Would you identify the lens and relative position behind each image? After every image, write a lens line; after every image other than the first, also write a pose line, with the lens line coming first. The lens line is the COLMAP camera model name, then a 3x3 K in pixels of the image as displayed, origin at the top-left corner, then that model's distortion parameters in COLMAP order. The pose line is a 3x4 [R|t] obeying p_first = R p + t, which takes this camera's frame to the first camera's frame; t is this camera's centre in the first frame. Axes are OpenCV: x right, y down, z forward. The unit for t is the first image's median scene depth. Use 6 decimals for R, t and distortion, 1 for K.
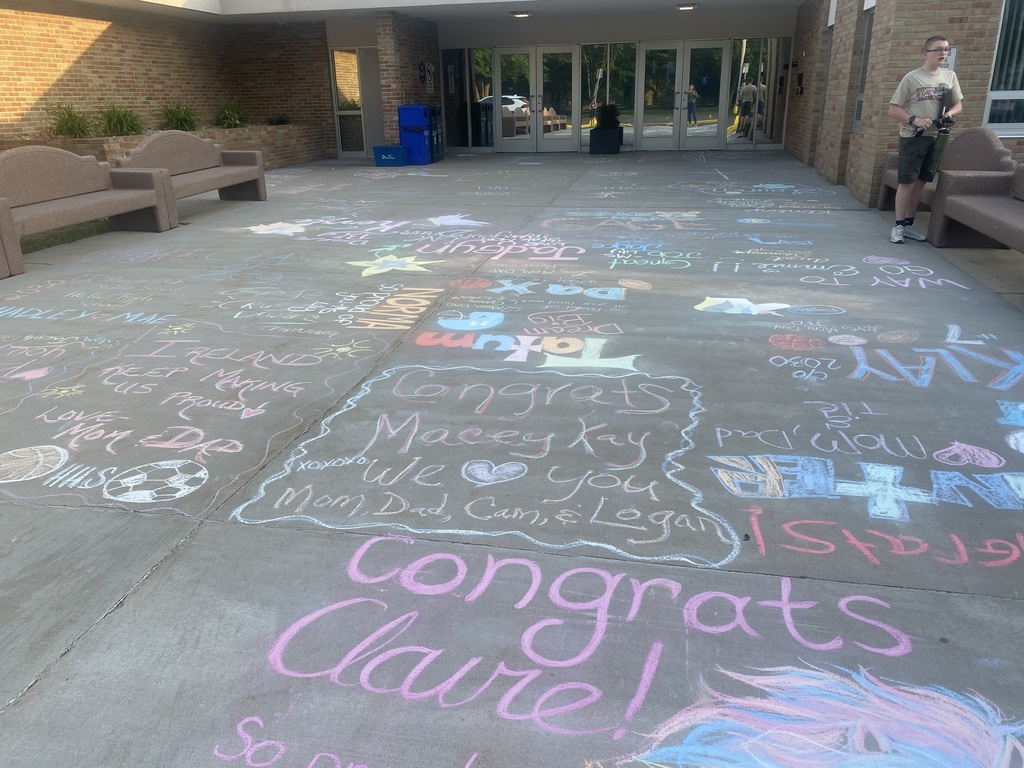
lens RADIAL K [[776.5, 0, 503.3], [0, 776.5, 388.3], [0, 0, 1]] dist [0.044075, -0.050633]
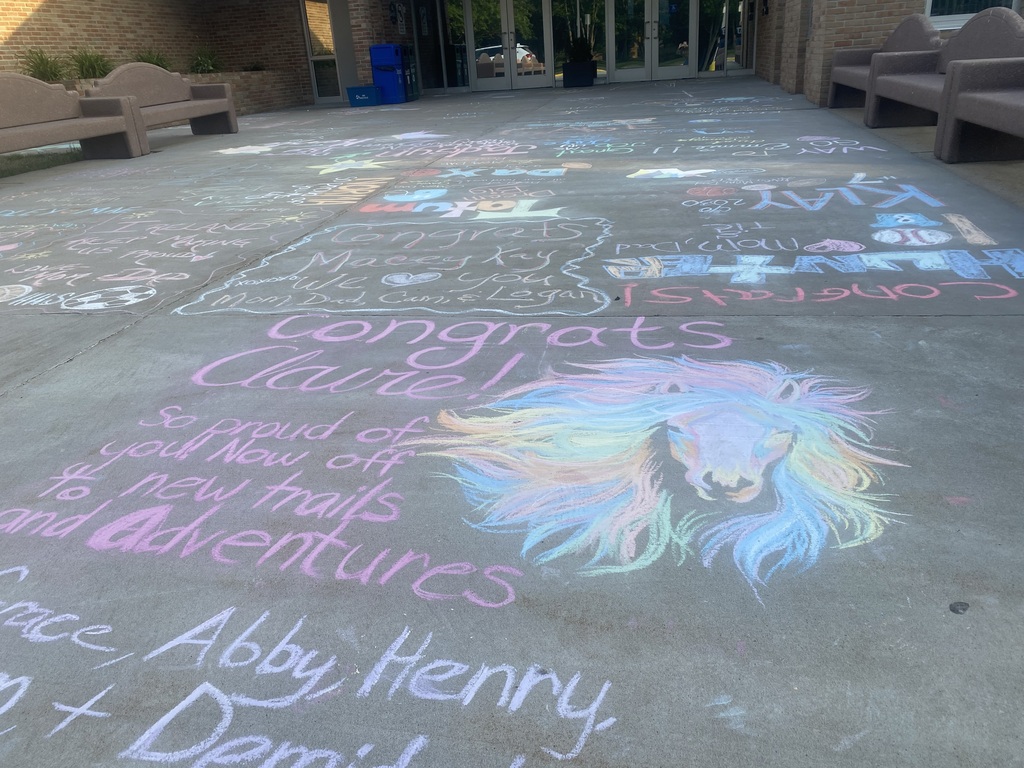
lens RADIAL K [[778.7, 0, 512.0], [0, 778.7, 384.0], [0, 0, 1]] dist [0.034803, -0.030835]
pose [[0.998788, -0.049226, 0.000489, 0.097329], [0.049181, 0.998221, 0.033693, 0.177139], [-0.002147, -0.033628, 0.999432, -0.100317]]
